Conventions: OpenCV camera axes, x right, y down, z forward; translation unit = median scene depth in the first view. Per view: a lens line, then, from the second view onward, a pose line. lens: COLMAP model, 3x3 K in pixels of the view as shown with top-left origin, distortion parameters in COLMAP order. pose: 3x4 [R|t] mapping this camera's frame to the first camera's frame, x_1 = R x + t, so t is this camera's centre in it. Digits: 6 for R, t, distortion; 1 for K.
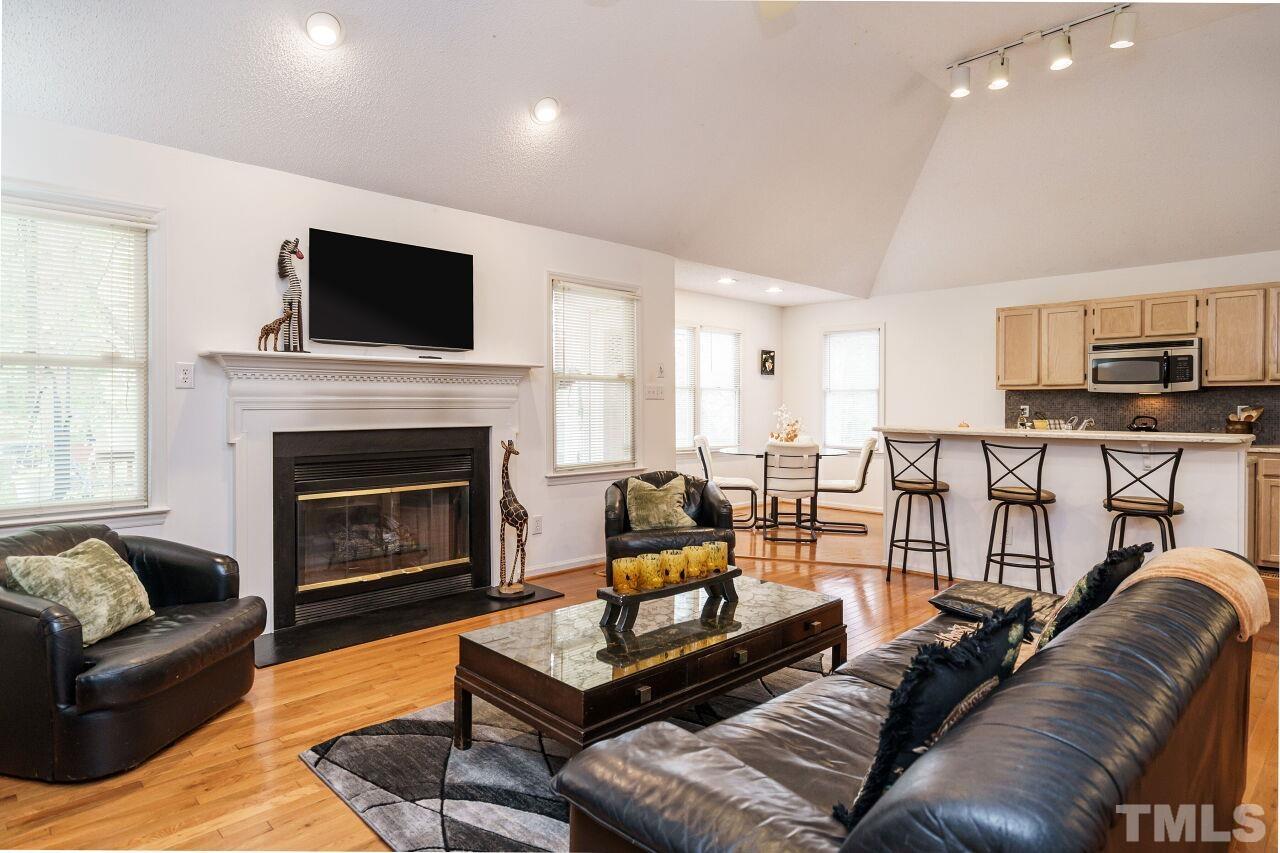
lens RADIAL K [[722.6, 0, 635.4], [0, 722.6, 406.7], [0, 0, 1]] dist [0.003375, 0.000221]
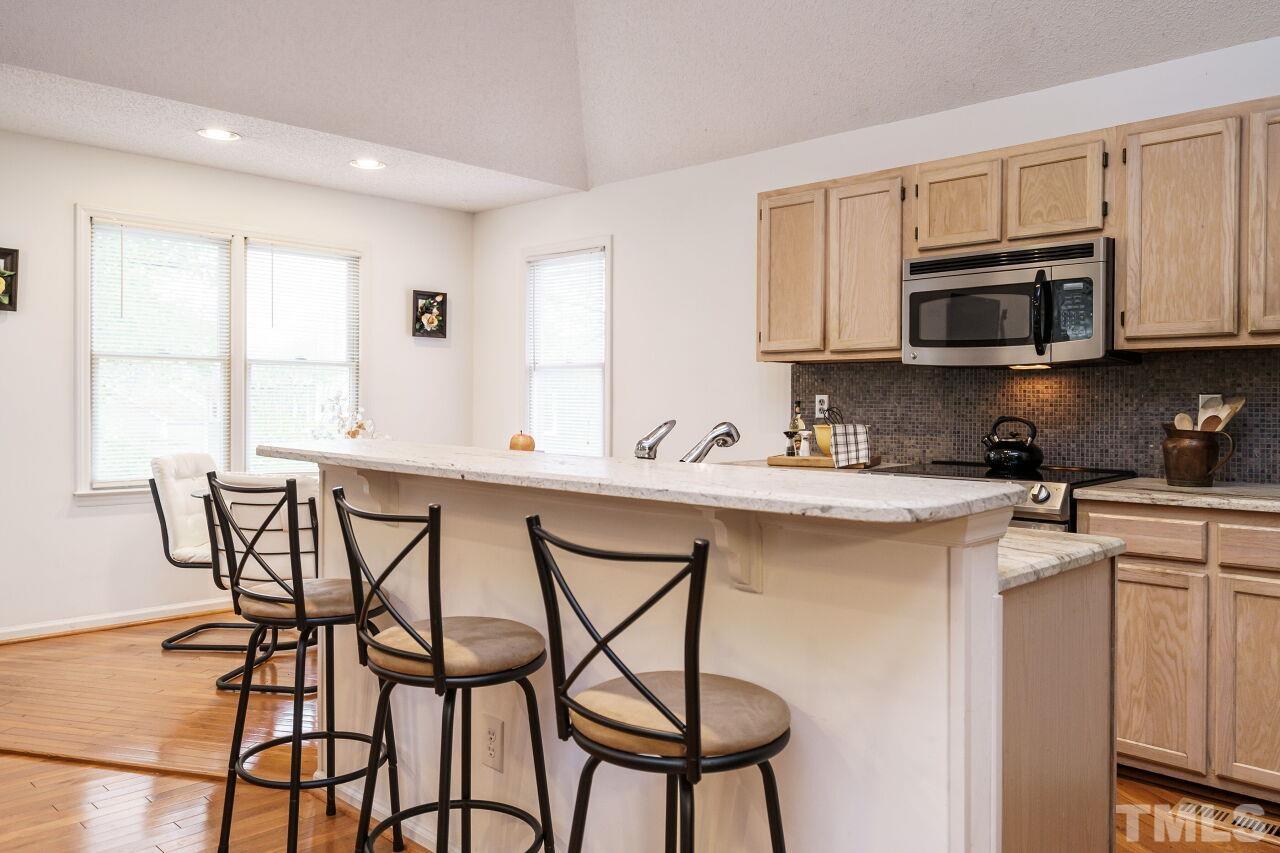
lens RADIAL K [[965.0, 0, 637.7], [0, 965.0, 399.6], [0, 0, 1]] dist [-0.005130, 0.011852]
pose [[0.999486, 0.004093, 0.031802, 0.437617], [-0.004045, 0.999991, -0.001590, 0.003573], [-0.031808, 0.001461, 0.999493, 0.393266]]
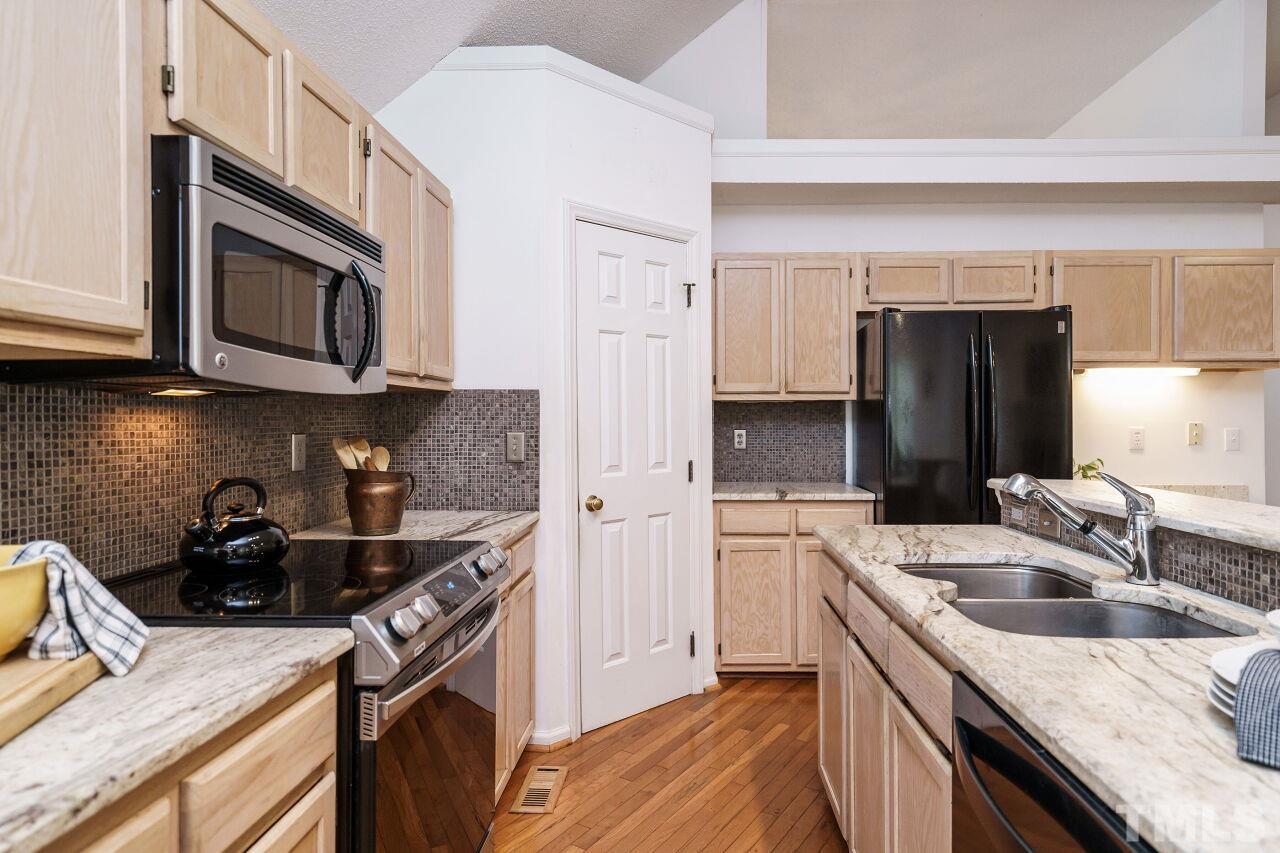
lens RADIAL K [[722.6, 0, 651.8], [0, 722.6, 426.9], [0, 0, 1]] dist [0.003375, 0.000221]
pose [[-0.701260, -0.004063, 0.712894, 0.394788], [0.005019, 0.999931, 0.010635, -0.008273], [-0.712888, 0.011036, -0.701191, 1.050788]]
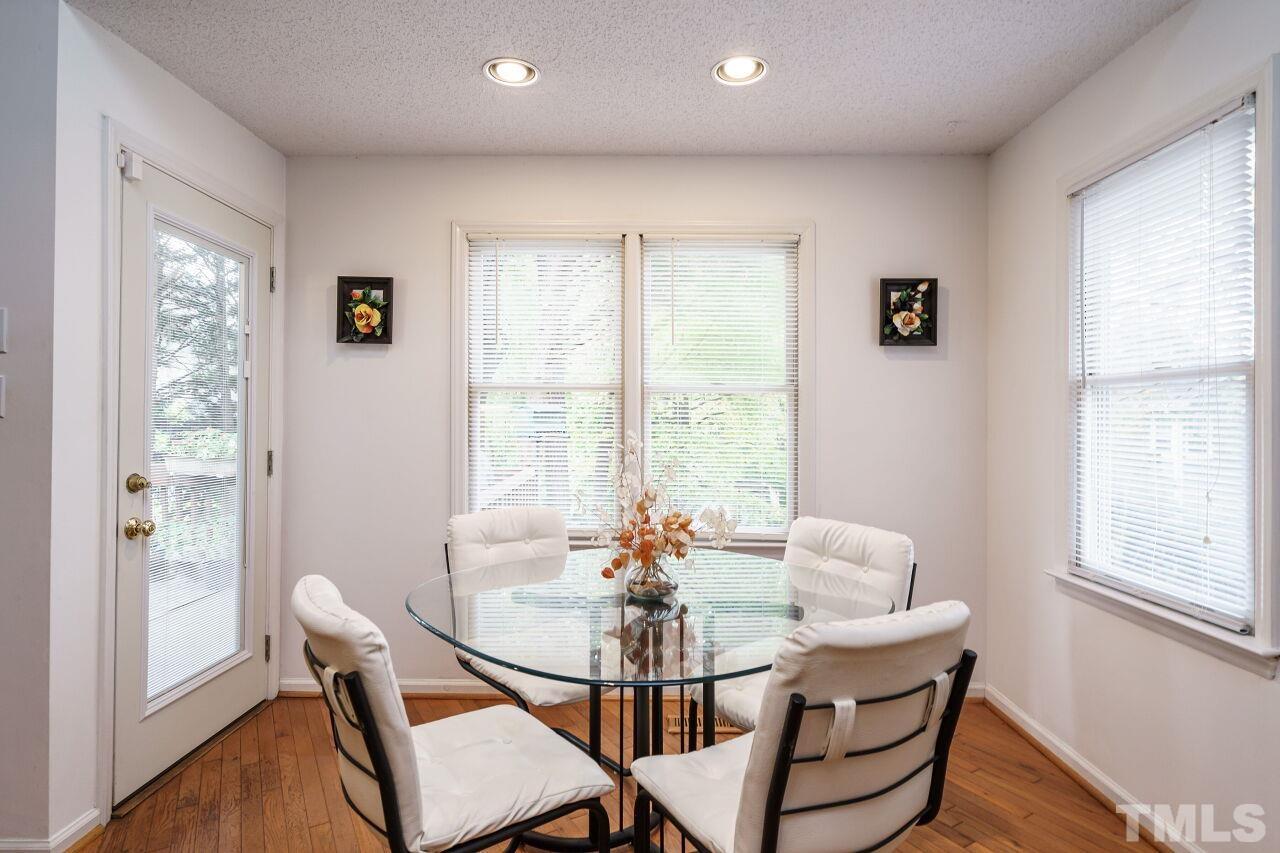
lens RADIAL K [[653.3, 0, 638.0], [0, 653.3, 425.3], [0, 0, 1]] dist [-0.005483, -0.000784]
pose [[0.711507, 0.006079, -0.702652, 0.442807], [-0.003129, 0.999980, 0.005482, -0.006947], [0.702672, -0.001702, 0.711512, 0.931429]]
